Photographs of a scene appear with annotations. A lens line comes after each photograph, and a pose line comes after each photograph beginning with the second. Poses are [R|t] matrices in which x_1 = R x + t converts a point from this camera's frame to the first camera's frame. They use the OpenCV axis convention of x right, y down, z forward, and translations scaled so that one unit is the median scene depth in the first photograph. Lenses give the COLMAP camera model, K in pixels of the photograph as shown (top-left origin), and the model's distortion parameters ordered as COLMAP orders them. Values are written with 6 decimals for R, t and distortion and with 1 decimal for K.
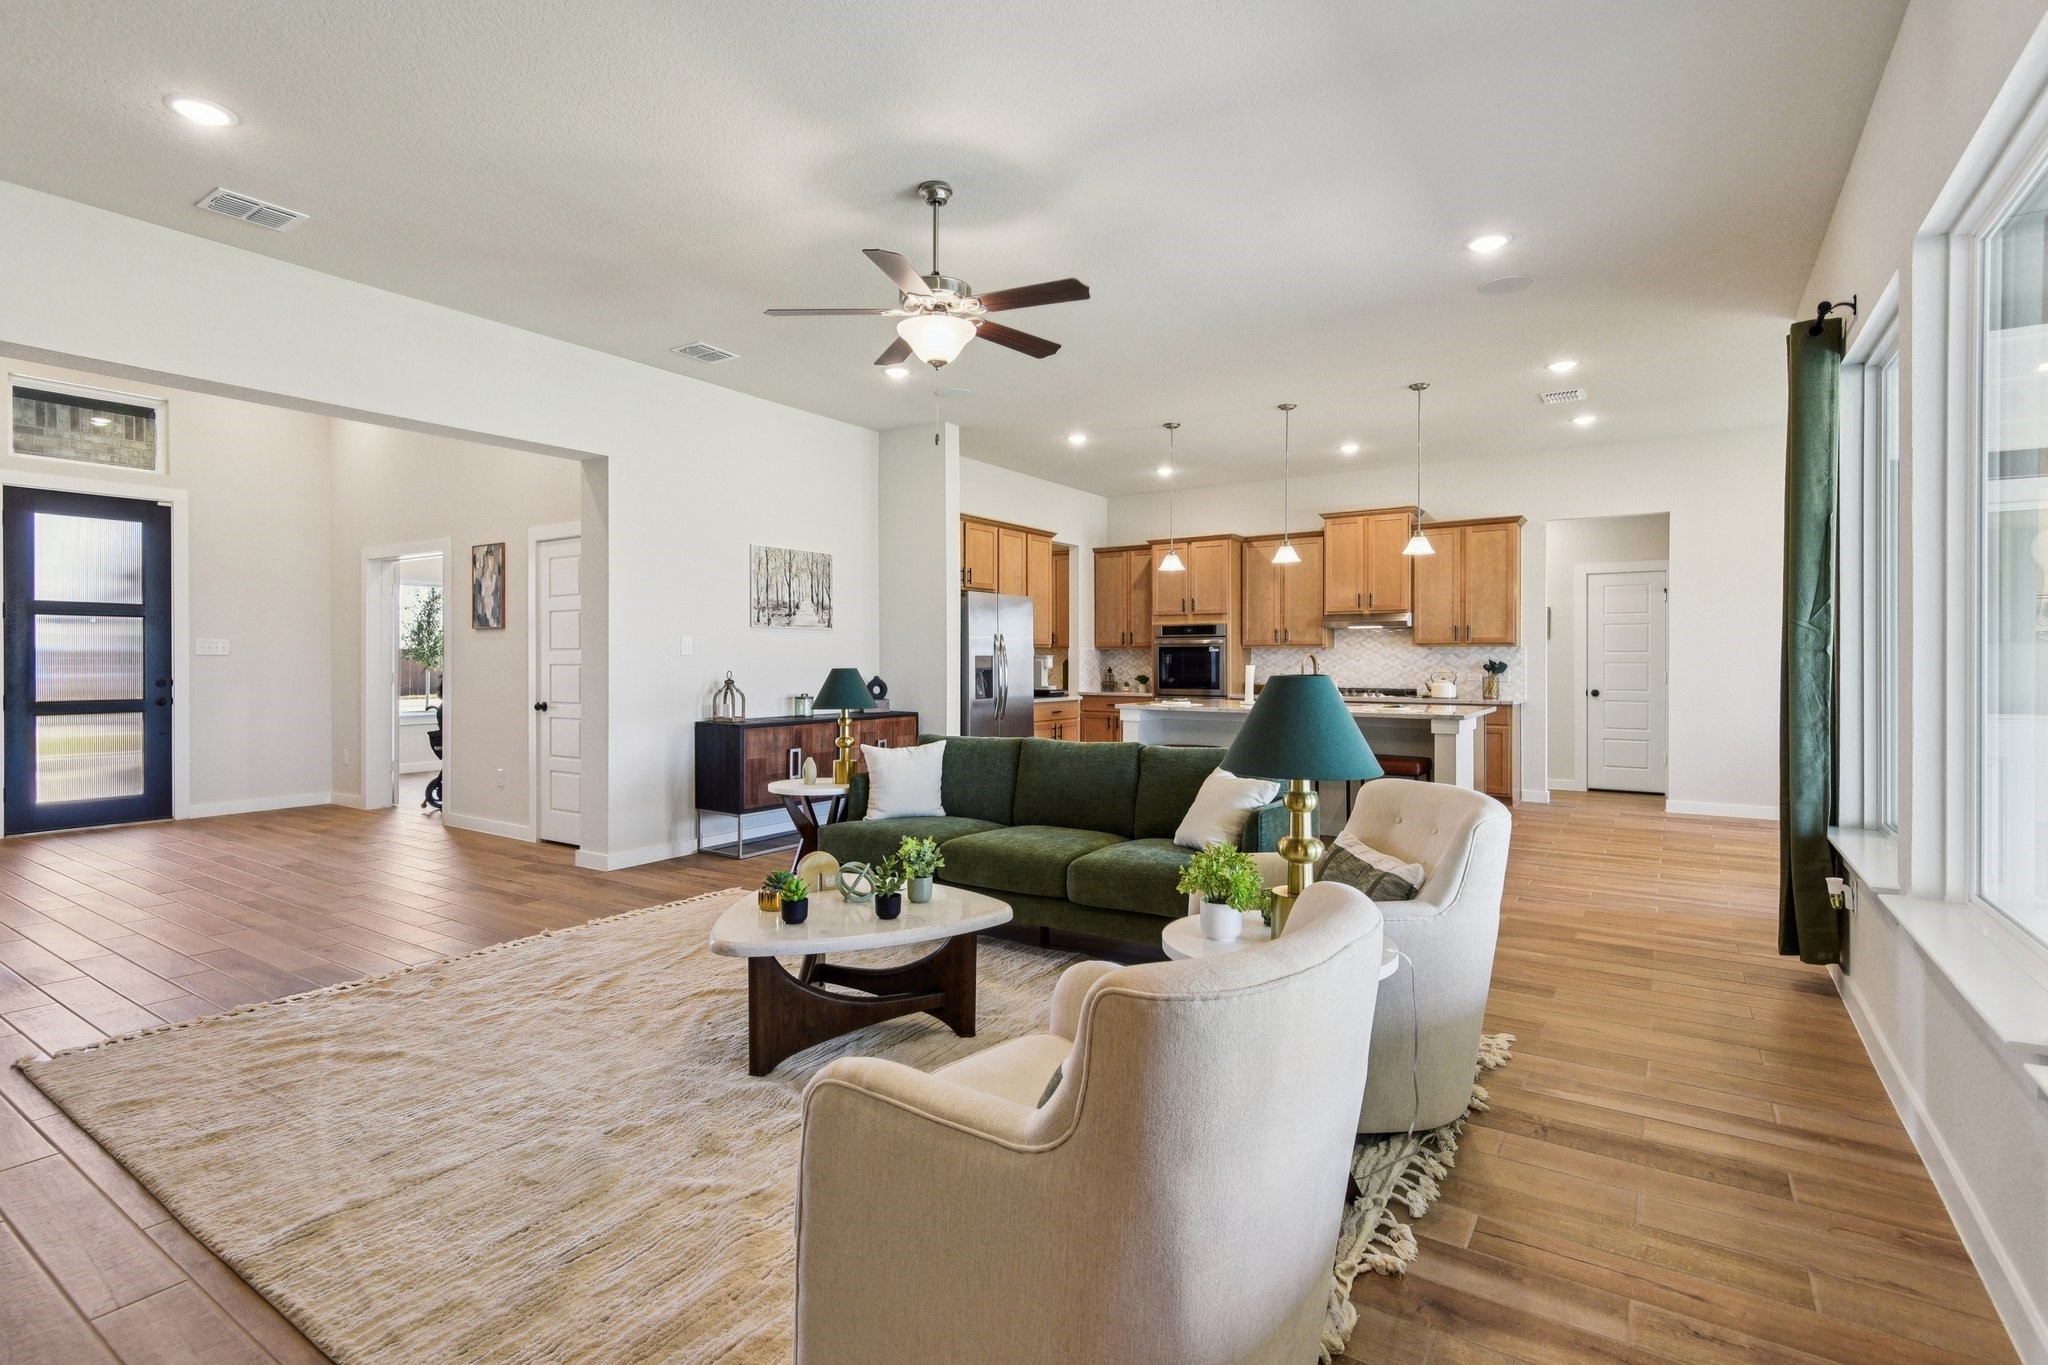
lens RADIAL K [[980.1, 0, 999.5], [0, 980.1, 666.6], [0, 0, 1]] dist [-0.000506, -0.000273]
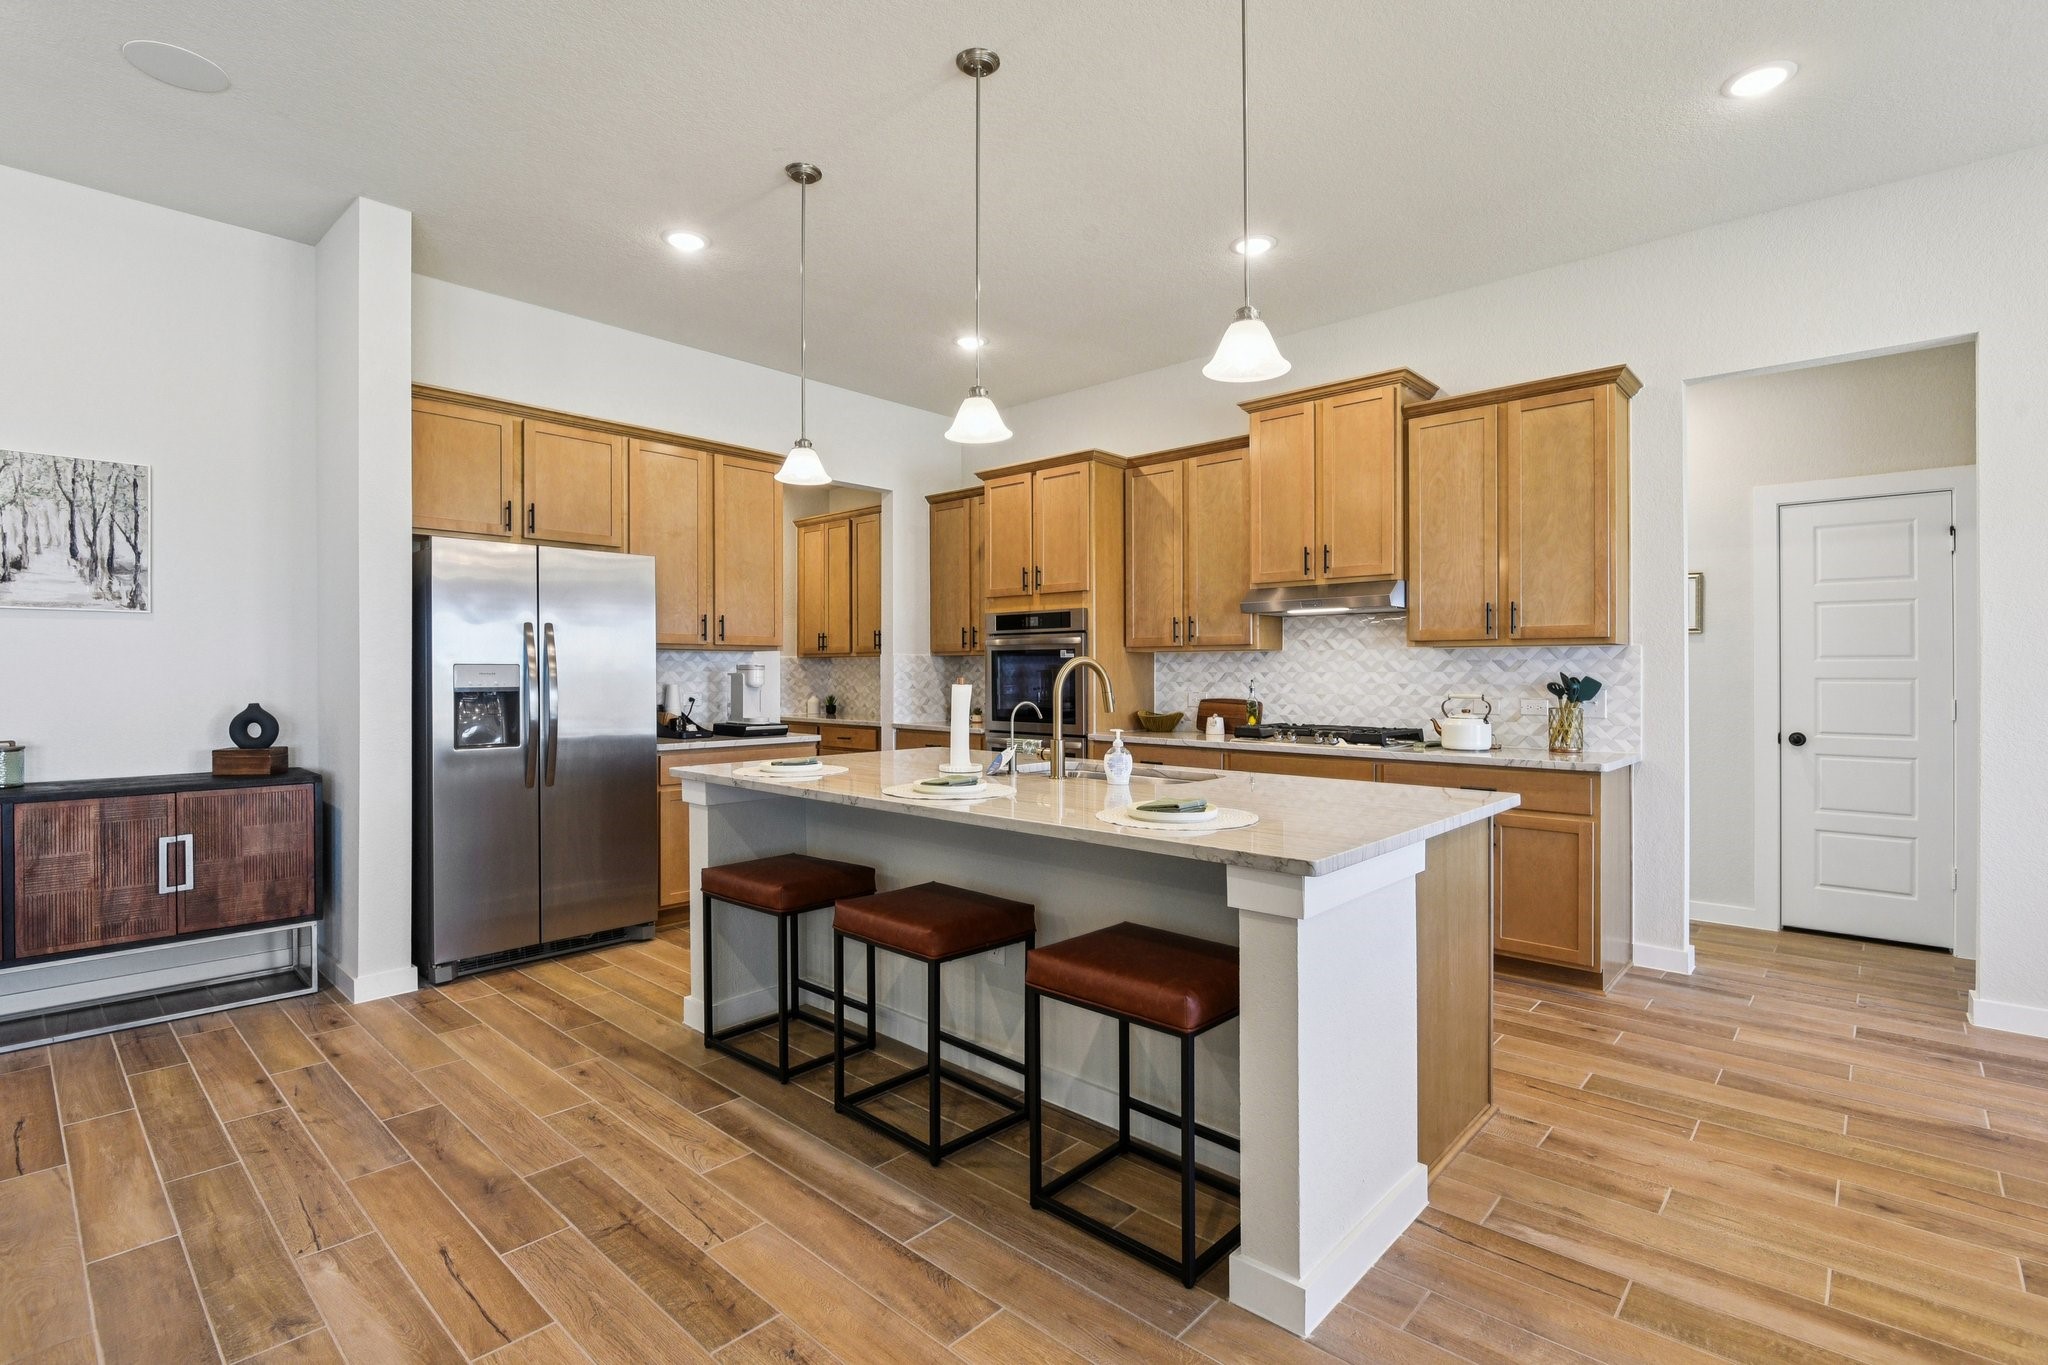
lens RADIAL K [[956.0, 0, 1019.0], [0, 956.0, 671.7], [0, 0, 1]] dist [-0.009983, -0.004919]
pose [[0.990062, 0.001118, -0.140624, 0.336232], [-0.002149, 0.999972, -0.007180, -0.004162], [0.140612, 0.007411, 0.990037, 0.553423]]
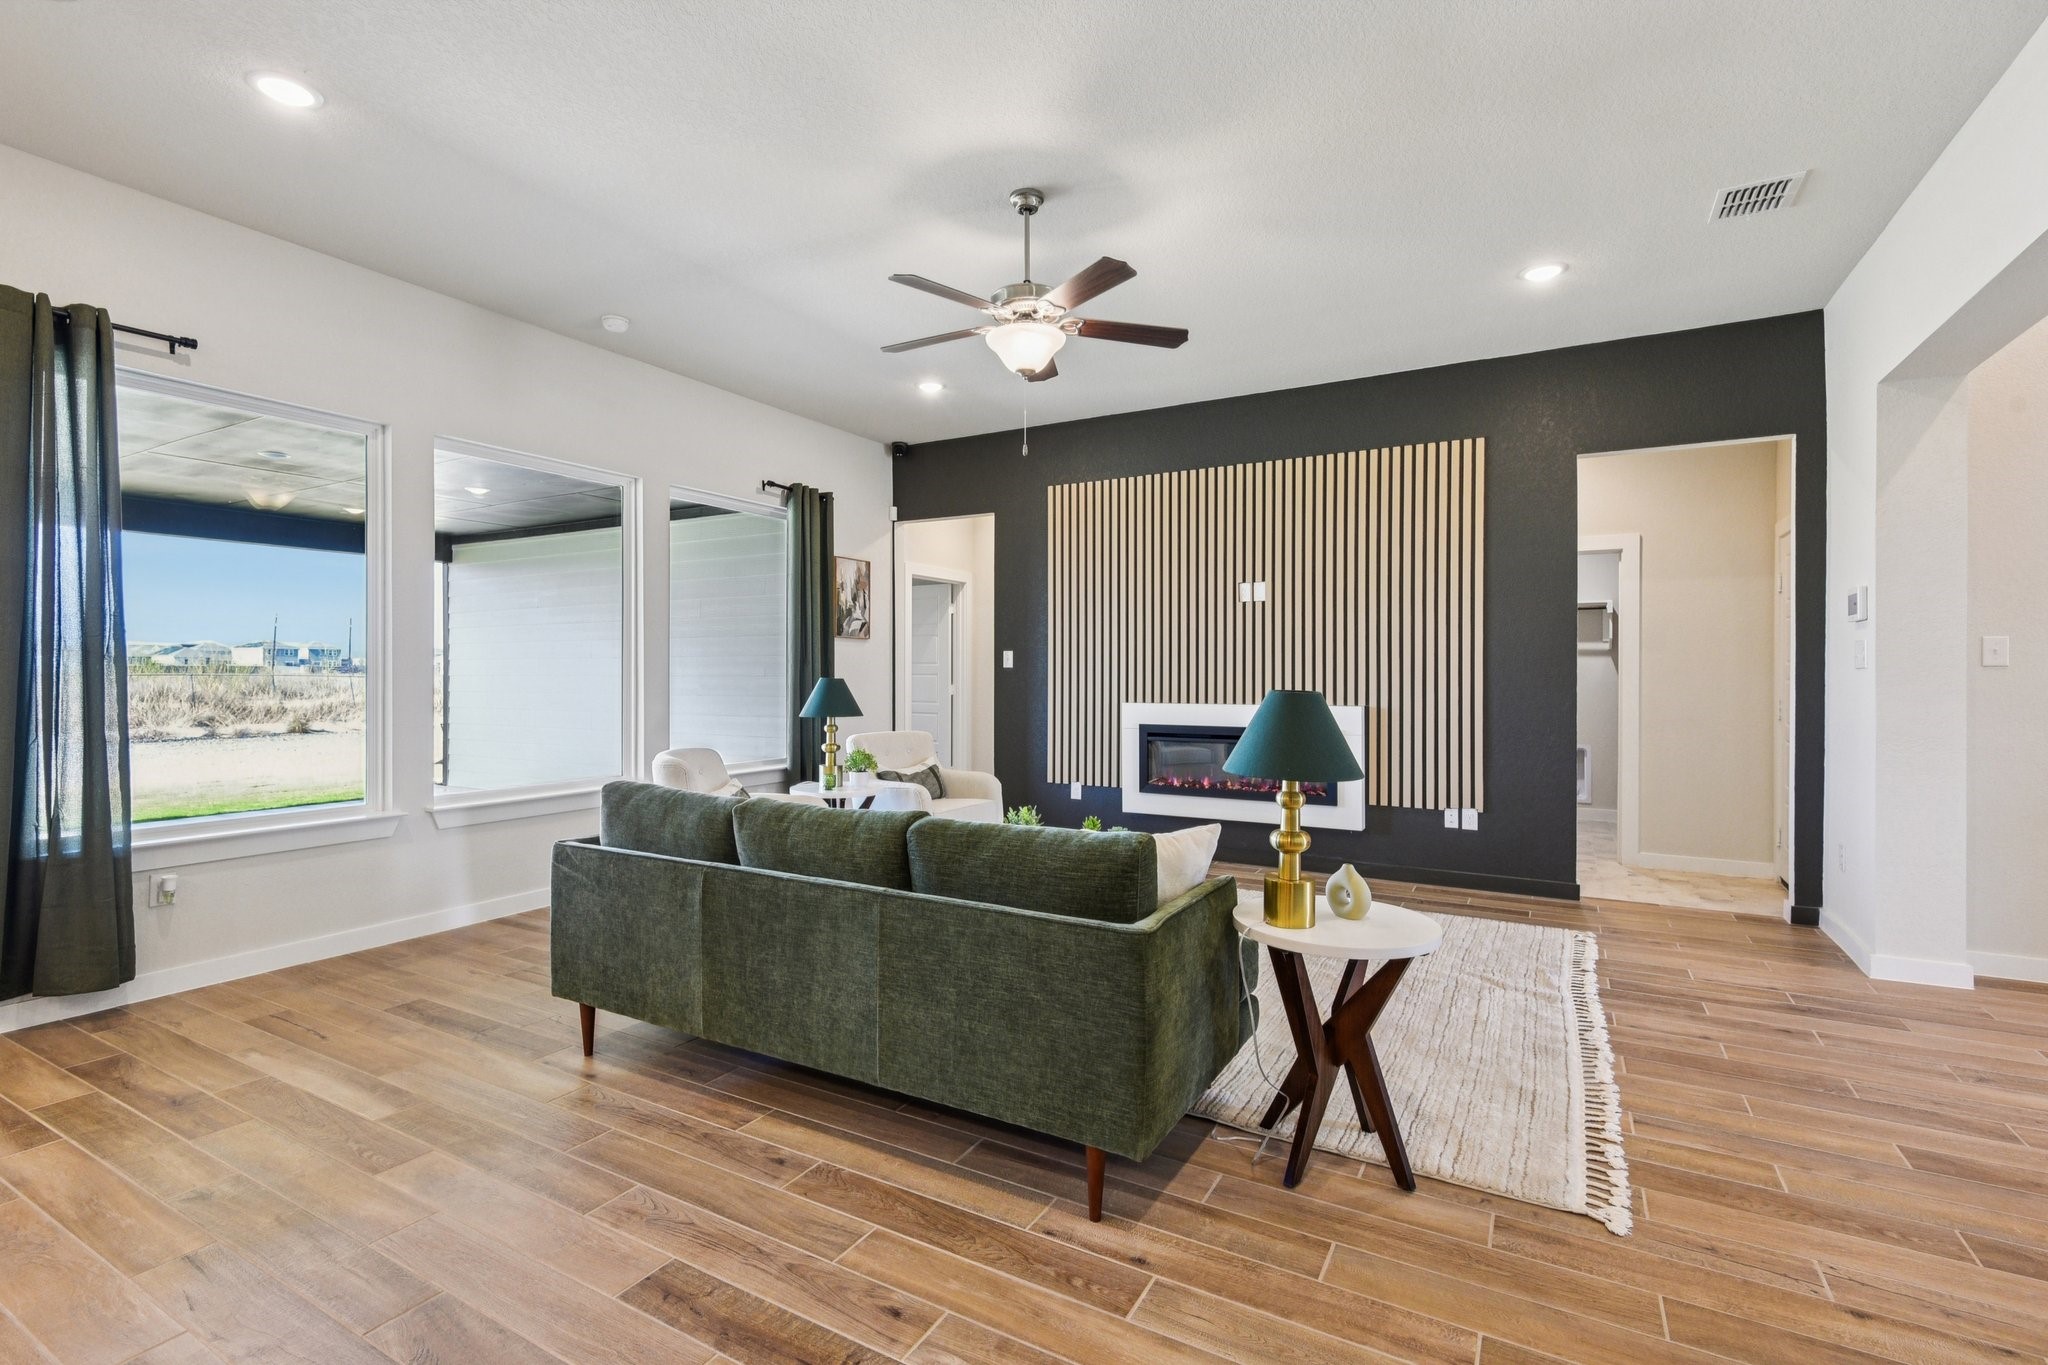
lens RADIAL K [[947.9, 0, 1020.9], [0, 947.9, 693.9], [0, 0, 1]] dist [0.013110, -0.000126]
pose [[-0.996941, -0.000708, -0.078159, 0.005564], [-0.003163, 0.999505, 0.031290, -0.007925], [0.078098, 0.031441, -0.996450, 0.970579]]
